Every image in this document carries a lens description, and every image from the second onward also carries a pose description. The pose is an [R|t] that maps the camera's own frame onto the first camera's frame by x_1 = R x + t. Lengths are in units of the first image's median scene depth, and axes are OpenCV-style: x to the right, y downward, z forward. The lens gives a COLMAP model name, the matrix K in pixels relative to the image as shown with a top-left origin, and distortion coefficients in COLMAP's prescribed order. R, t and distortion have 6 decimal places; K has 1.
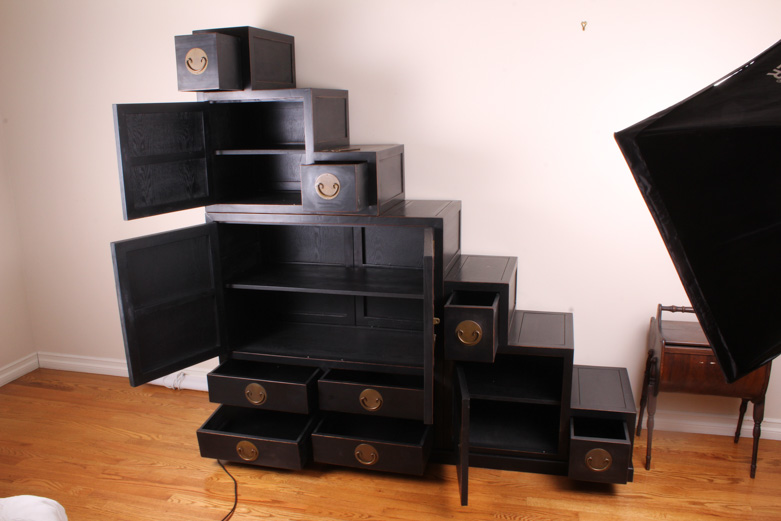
lens RADIAL K [[650.6, 0, 384.1], [0, 650.6, 267.7], [0, 0, 1]] dist [-0.140508, 0.097817]
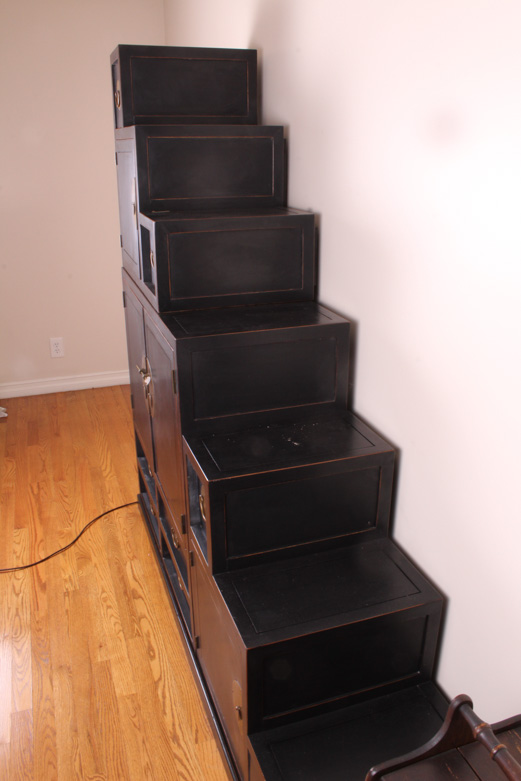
lens RADIAL K [[650.6, 0, 260.3], [0, 650.6, 385.2], [0, 0, 1]] dist [-0.140508, 0.097817]
pose [[0.560089, 0.313717, -0.766735, 0.579112], [-0.212202, 0.948976, 0.233272, -0.180936], [0.800794, 0.032049, 0.598082, 0.638305]]
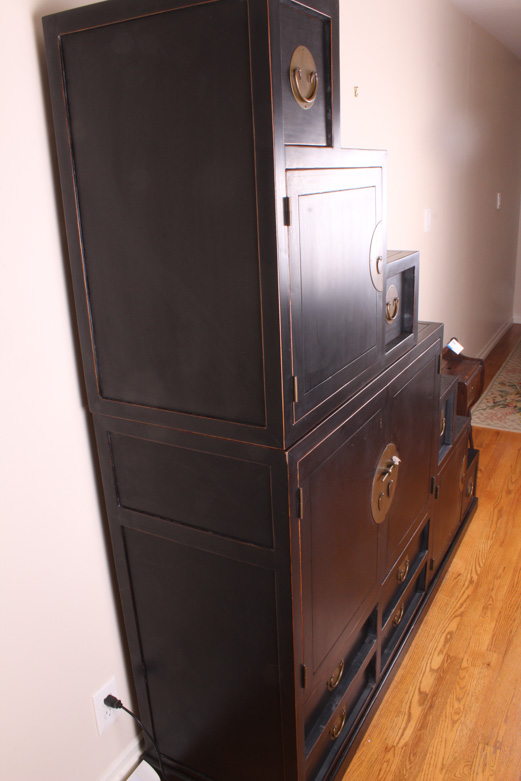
lens RADIAL K [[650.6, 0, 257.6], [0, 650.6, 390.5], [0, 0, 1]] dist [-0.140508, 0.097817]
pose [[0.254286, -0.306685, 0.917215, -0.661911], [0.270616, 0.933068, 0.236961, -0.227707], [-0.928497, 0.187957, 0.320260, 0.900536]]
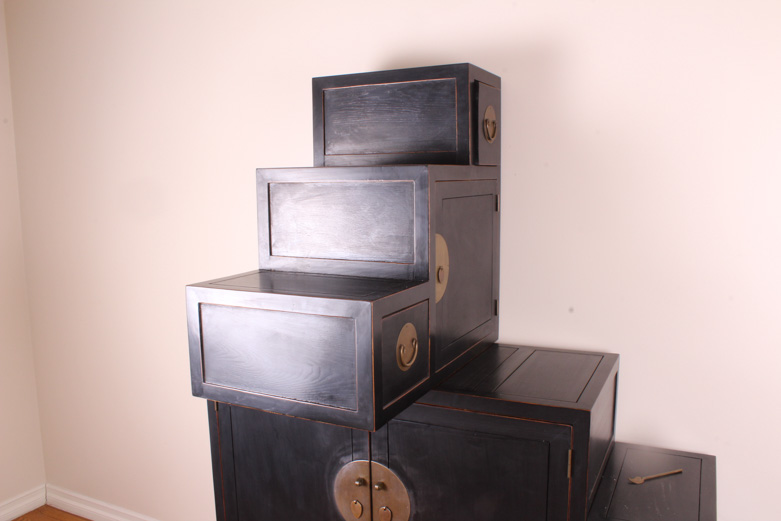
lens RADIAL K [[650.6, 0, 387.3], [0, 650.6, 281.3], [0, 0, 1]] dist [-0.140508, 0.097817]
pose [[0.980134, 0.034764, -0.195265, 0.025198], [-0.049527, 0.996229, -0.071241, -0.126443], [0.192052, 0.079497, 0.978160, 0.418776]]
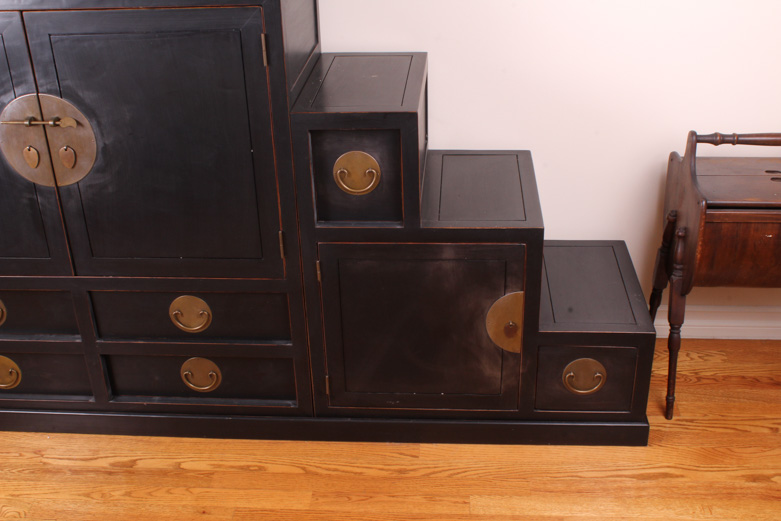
lens RADIAL K [[913.3, 0, 391.6], [0, 913.3, 266.5], [0, 0, 1]] dist [-0.060960, 0.000000]
pose [[0.982030, -0.091915, 0.164832, 0.040312], [0.051588, 0.970860, 0.234029, -0.024045], [-0.181539, -0.221320, 0.958155, 0.267026]]
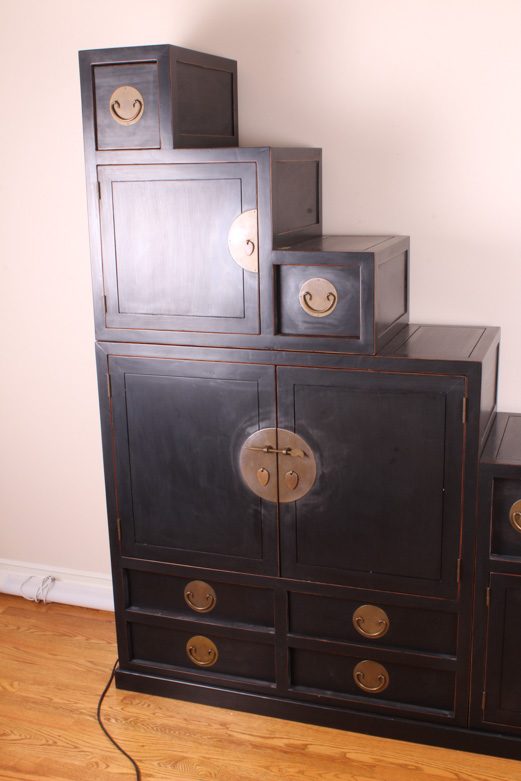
lens RADIAL K [[913.3, 0, 264.0], [0, 913.3, 389.4], [0, 0, 1]] dist [-0.060960, 0.000000]
pose [[0.997571, 0.018239, -0.067223, -0.051936], [-0.018189, 0.999834, 0.001356, -0.043466], [0.067236, -0.000130, 0.997737, 0.119291]]
